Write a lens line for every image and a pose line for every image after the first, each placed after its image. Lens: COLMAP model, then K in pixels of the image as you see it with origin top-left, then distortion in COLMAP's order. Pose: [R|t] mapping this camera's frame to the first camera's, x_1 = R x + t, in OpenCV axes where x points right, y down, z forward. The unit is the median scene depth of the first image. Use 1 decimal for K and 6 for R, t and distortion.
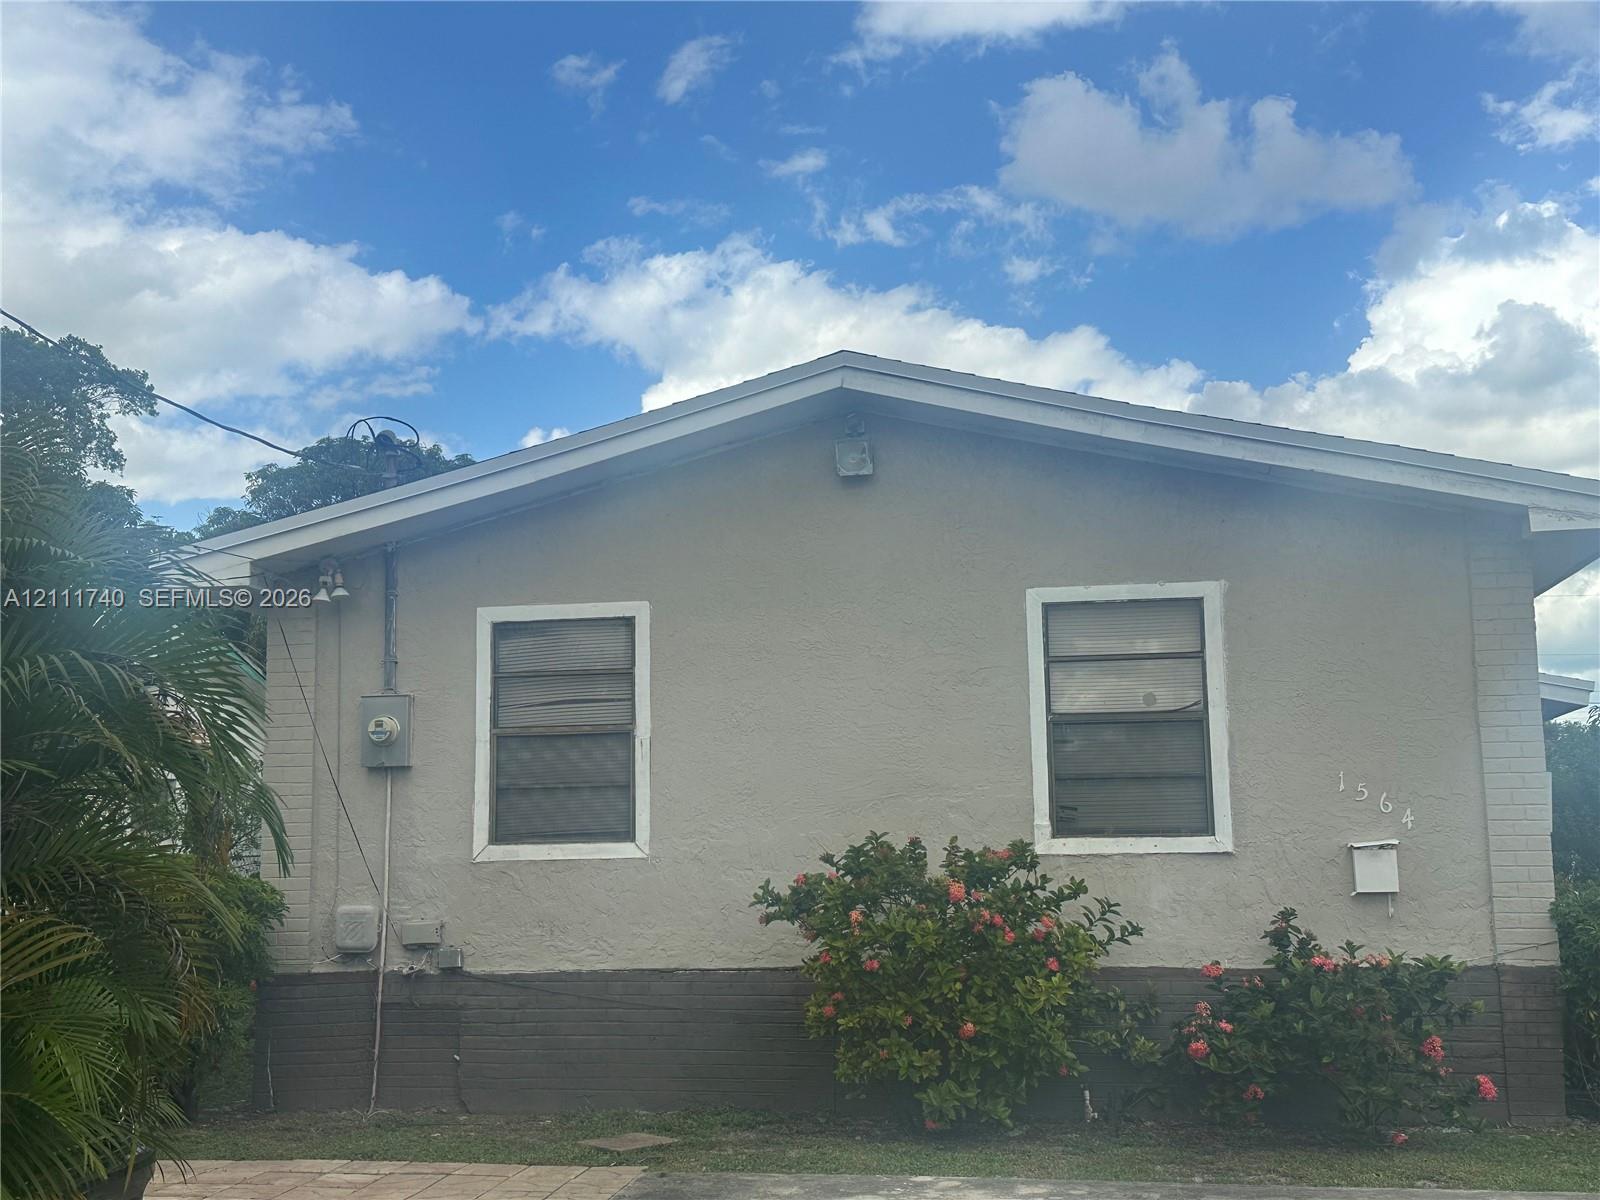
lens RADIAL K [[1806.9, 0, 800.0], [0, 1806.9, 600.0], [0, 0, 1]] dist [0.056556, 0.003991]
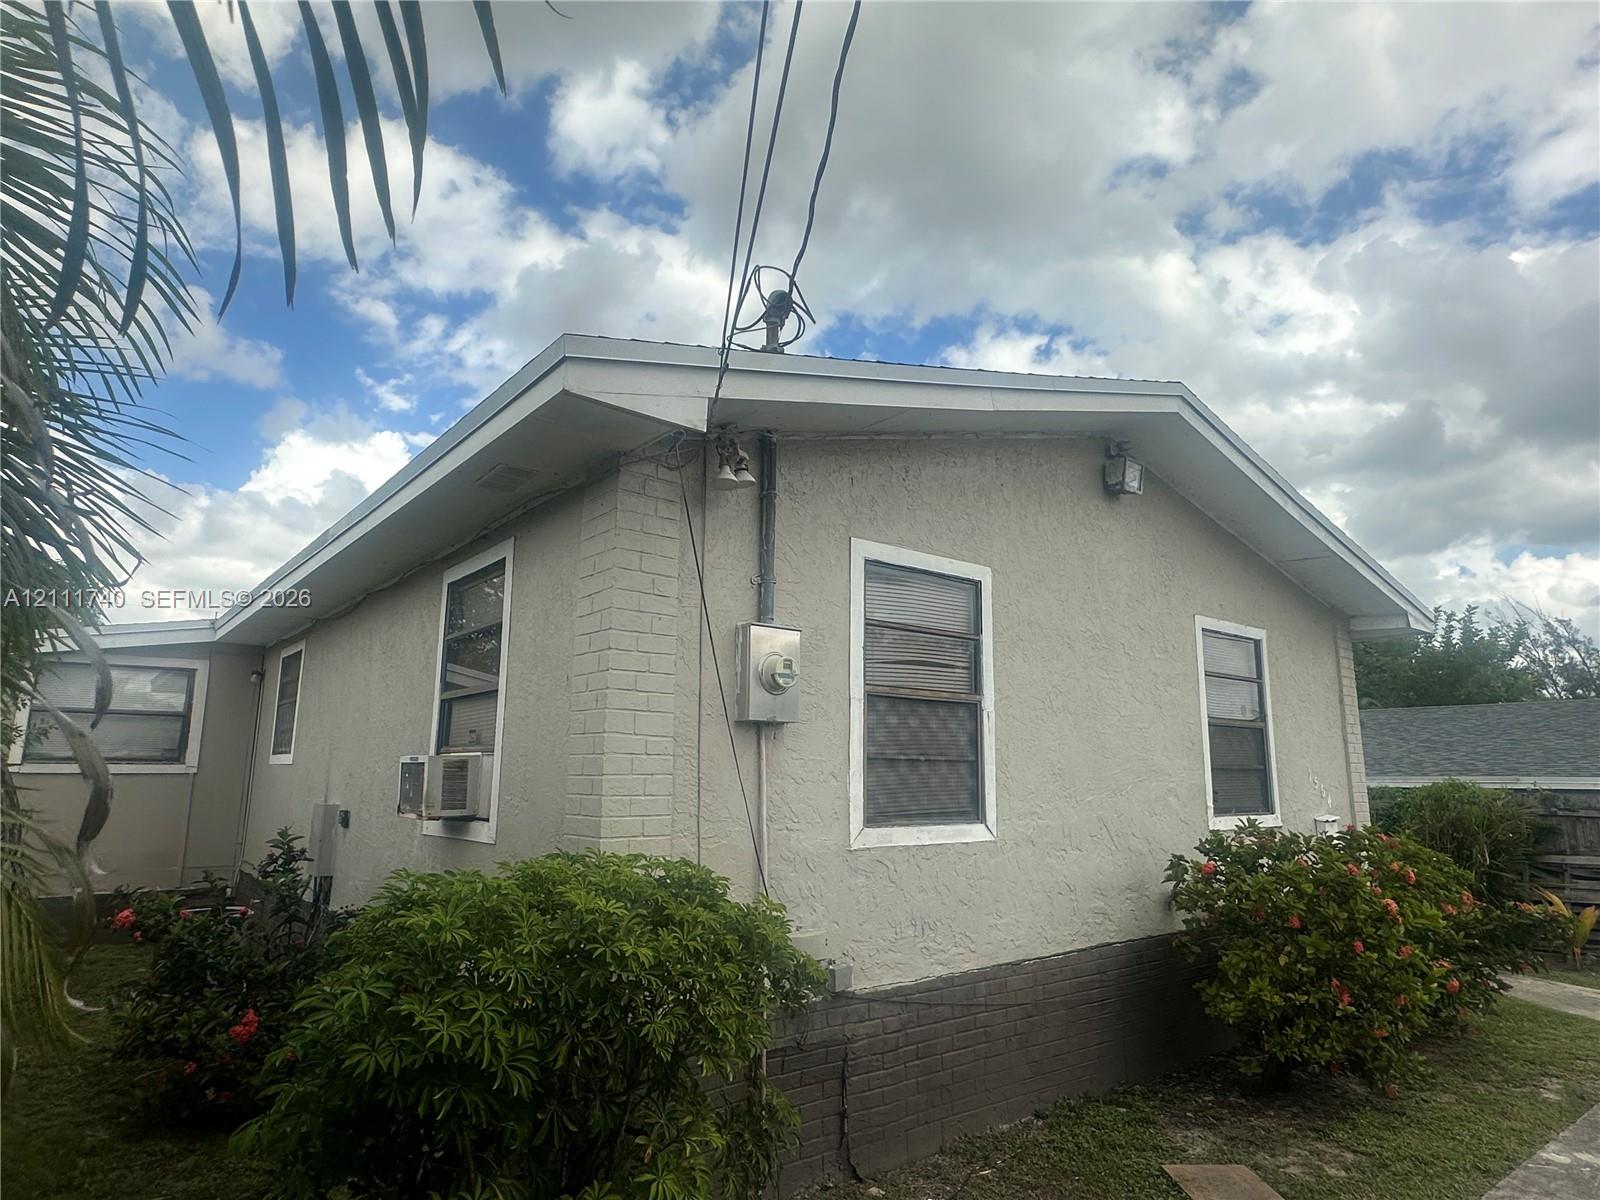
lens RADIAL K [[1028.8, 0, 800.0], [0, 1028.8, 600.0], [0, 0, 1]] dist [0.006290, 0.000350]
pose [[0.608542, 0.158782, 0.777474, -0.564842], [-0.114476, 0.987093, -0.111990, 0.089743], [-0.785221, -0.020852, 0.618864, 0.741186]]
